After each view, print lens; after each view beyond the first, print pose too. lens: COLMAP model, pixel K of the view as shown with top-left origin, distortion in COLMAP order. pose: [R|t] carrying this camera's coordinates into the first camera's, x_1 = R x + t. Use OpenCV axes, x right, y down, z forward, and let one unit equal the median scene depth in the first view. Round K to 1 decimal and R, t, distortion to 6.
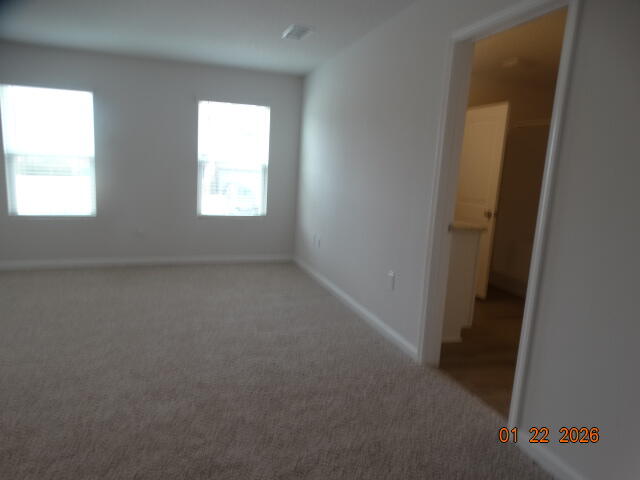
lens RADIAL K [[445.7, 0, 330.8], [0, 445.7, 238.1], [0, 0, 1]] dist [0.001916, -0.041252]
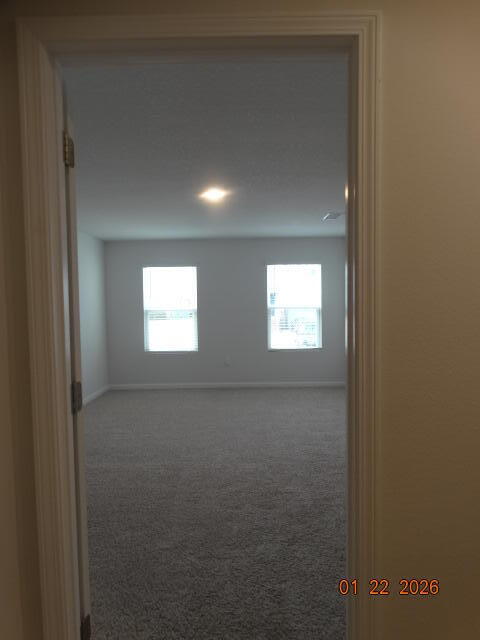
lens RADIAL K [[445.7, 0, 240.0], [0, 445.7, 320.0], [0, 0, 1]] dist [0.001916, -0.041252]
pose [[0.936834, -0.050138, -0.346162, 0.136147], [0.009725, 0.993024, -0.117511, 0.027860], [0.349639, 0.106722, 0.930786, -0.430799]]
